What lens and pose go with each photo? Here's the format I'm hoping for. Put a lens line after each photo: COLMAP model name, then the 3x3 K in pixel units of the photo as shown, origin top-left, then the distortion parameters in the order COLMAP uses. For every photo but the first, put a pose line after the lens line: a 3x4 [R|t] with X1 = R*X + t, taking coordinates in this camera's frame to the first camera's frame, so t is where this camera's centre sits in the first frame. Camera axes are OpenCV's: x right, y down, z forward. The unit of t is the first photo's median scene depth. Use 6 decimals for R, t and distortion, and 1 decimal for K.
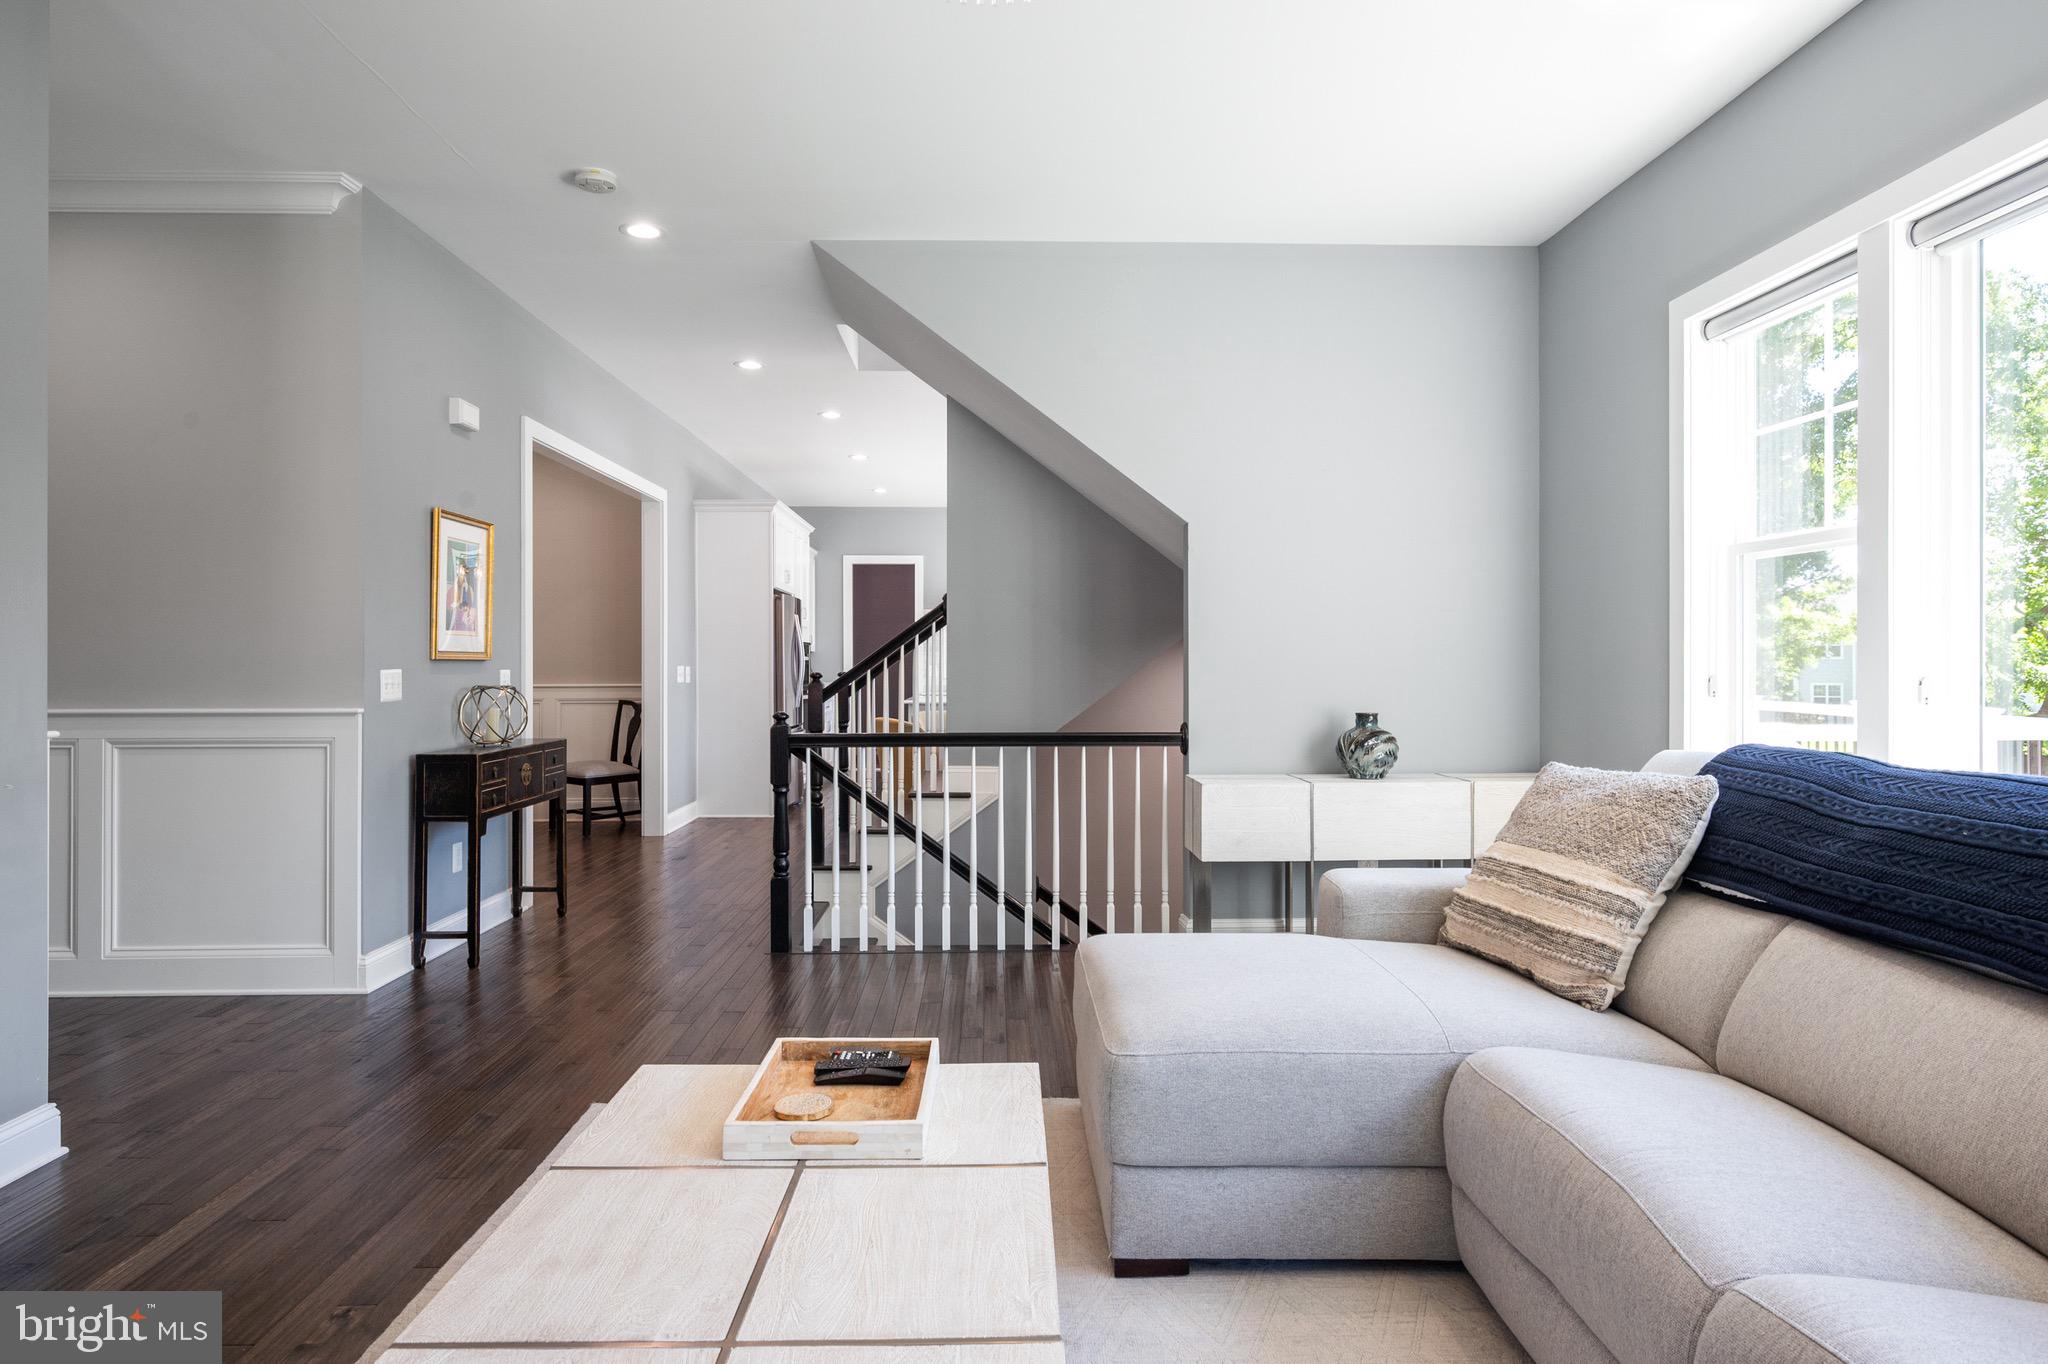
lens RADIAL K [[1180.5, 0, 1021.2], [0, 1180.5, 651.6], [0, 0, 1]] dist [-0.005309, 0.003651]
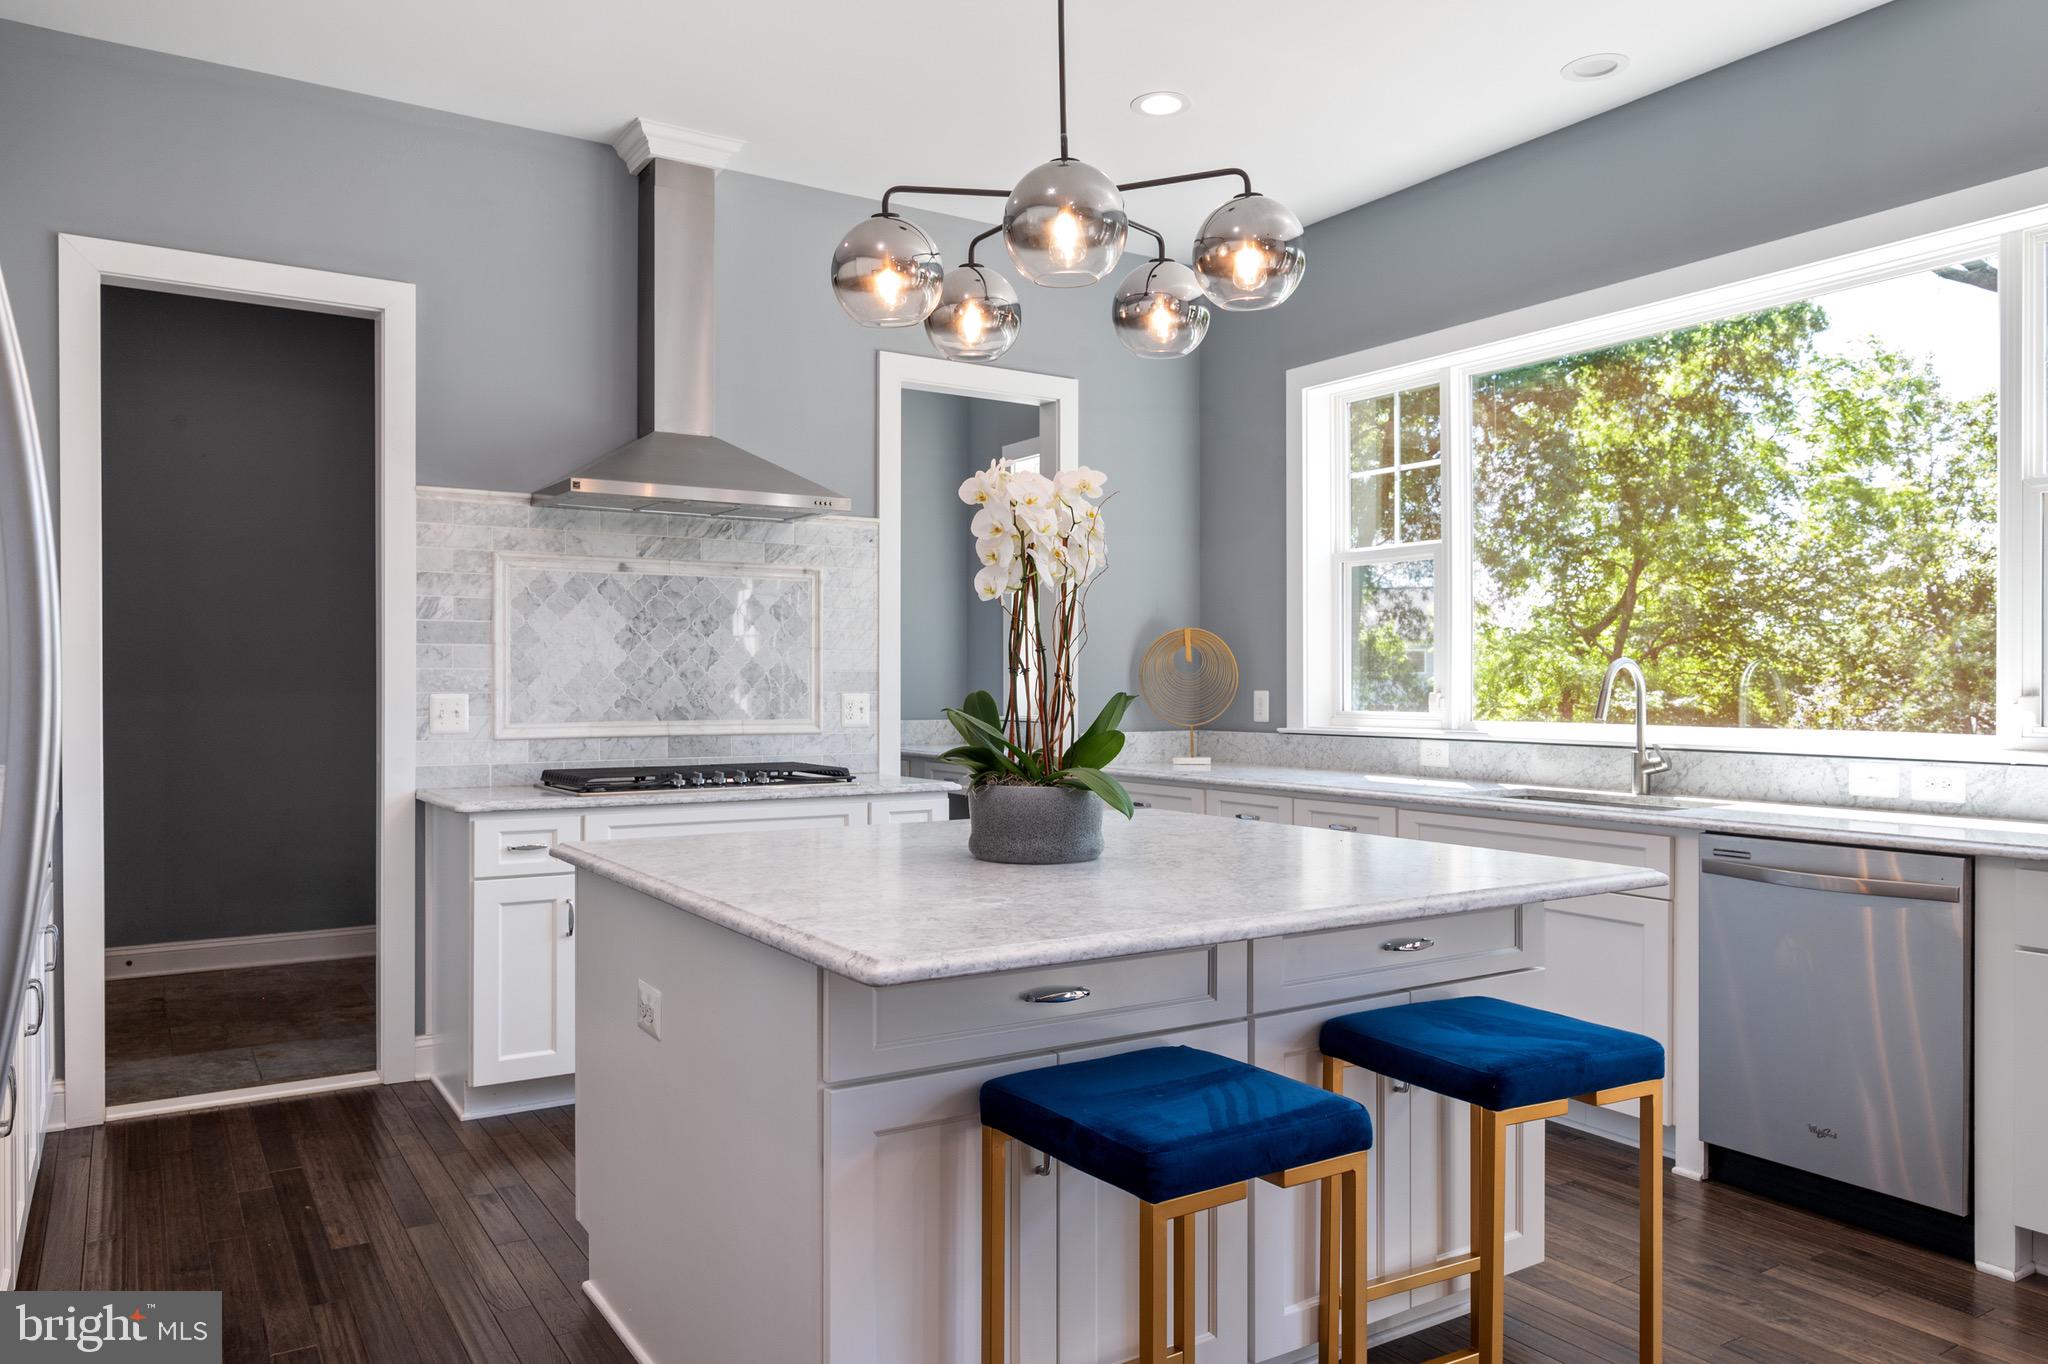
lens RADIAL K [[1446.0, 0, 1025.1], [0, 1446.0, 677.2], [0, 0, 1]] dist [0.012212, 0.000571]
pose [[0.852807, 0.000295, 0.522226, -0.383170], [-0.005561, 0.999948, 0.008516, 0.013253], [-0.522197, -0.010167, 0.852764, 1.789643]]
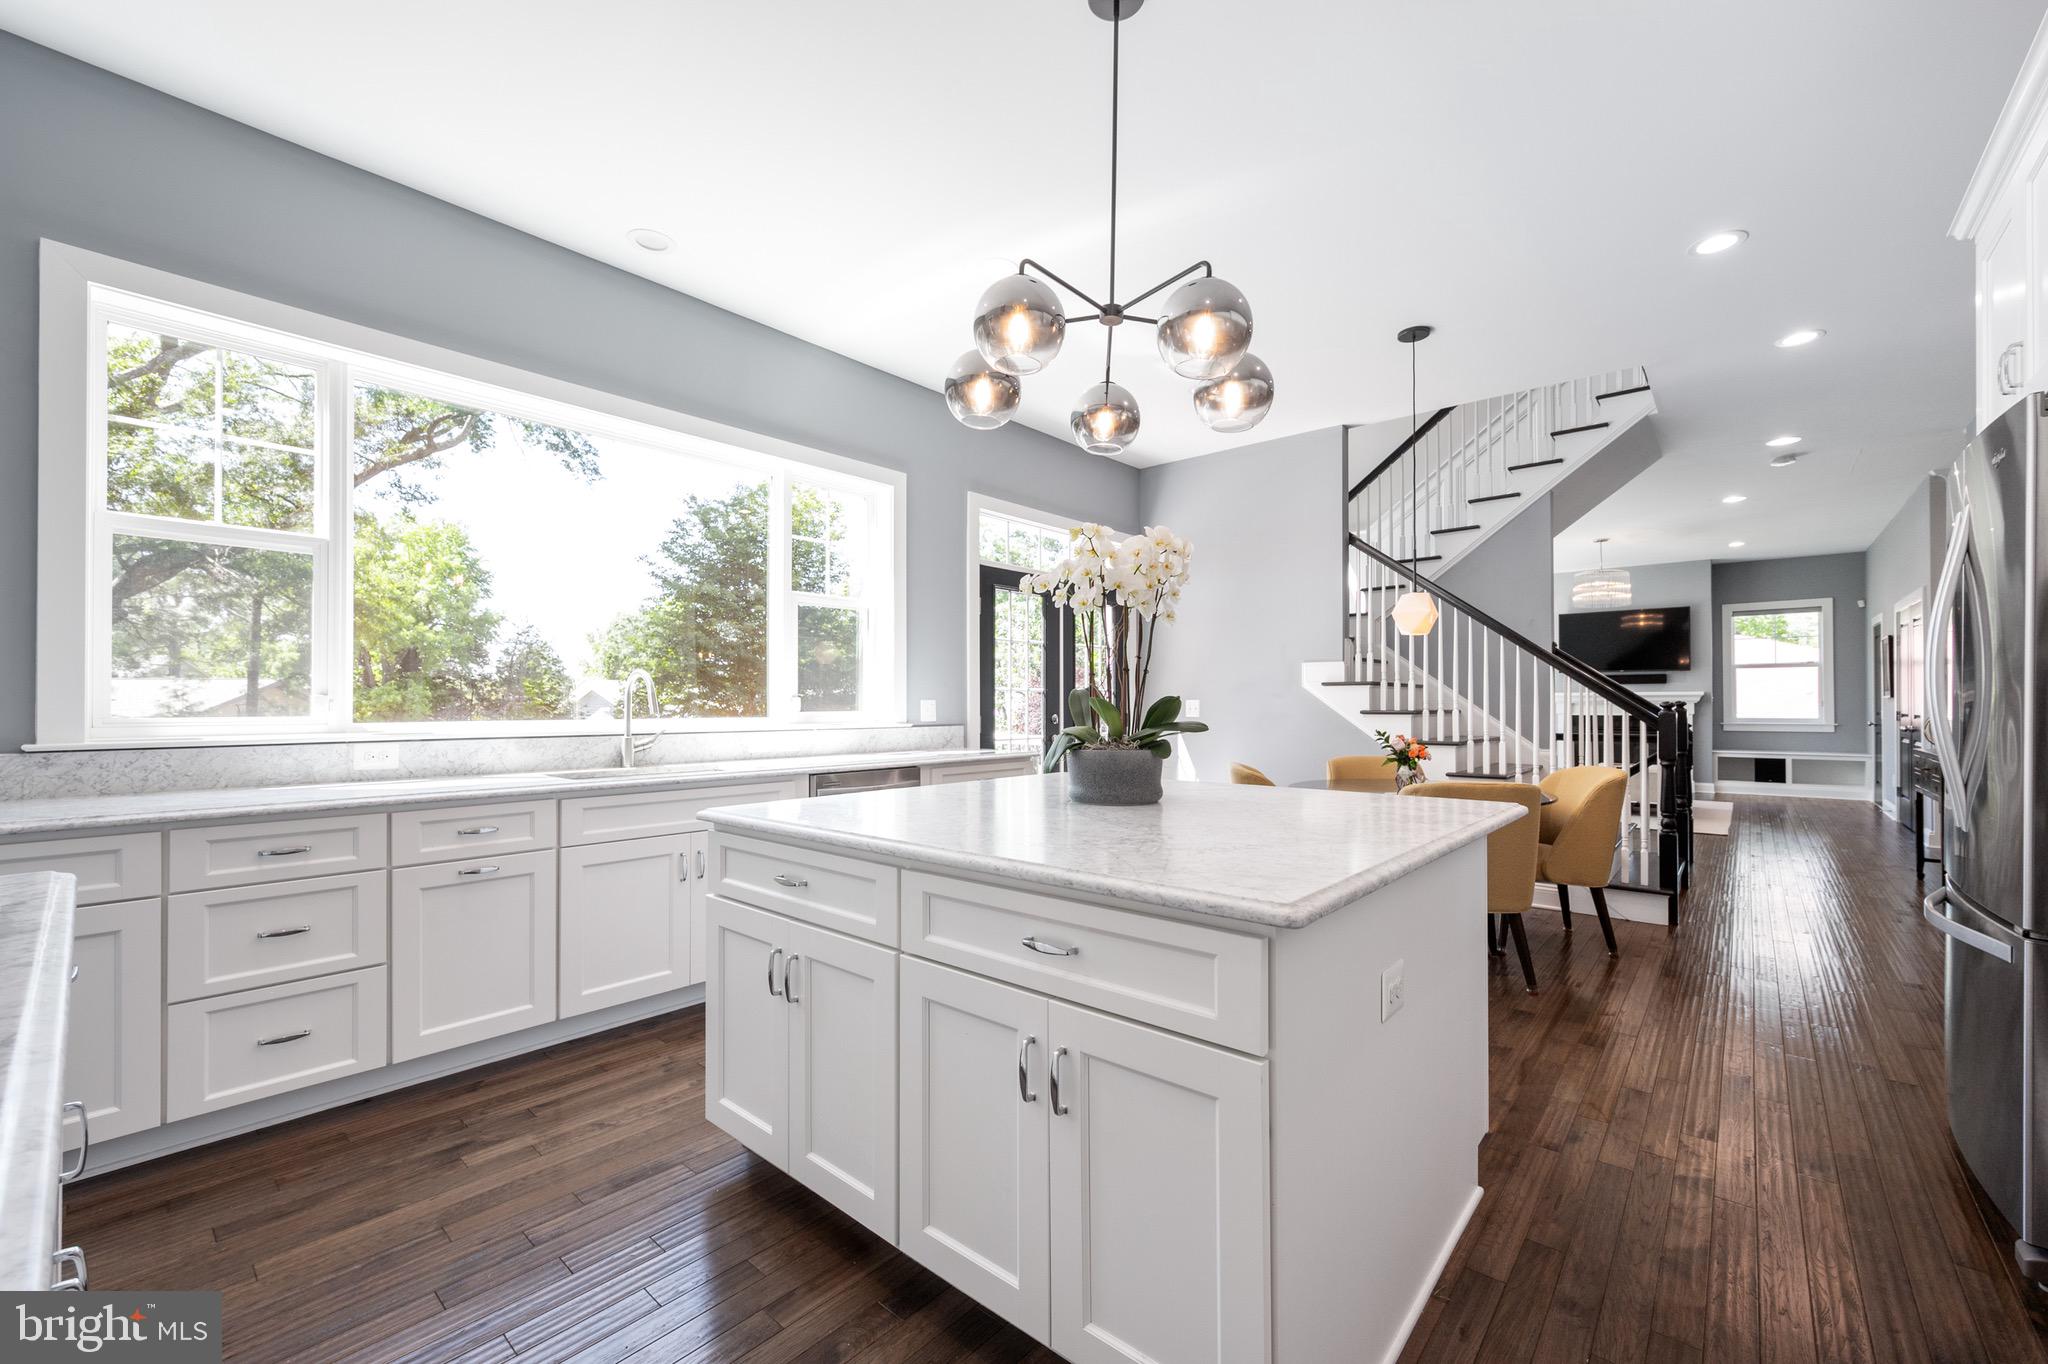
lens RADIAL K [[813.2, 0, 1042.9], [0, 813.2, 700.8], [0, 0, 1]] dist [0.000473, 0.000469]
pose [[-0.738675, 0.009360, 0.673996, -0.334615], [-0.002960, 0.999849, -0.017131, 0.043124], [-0.674055, -0.014649, -0.738536, 2.598555]]
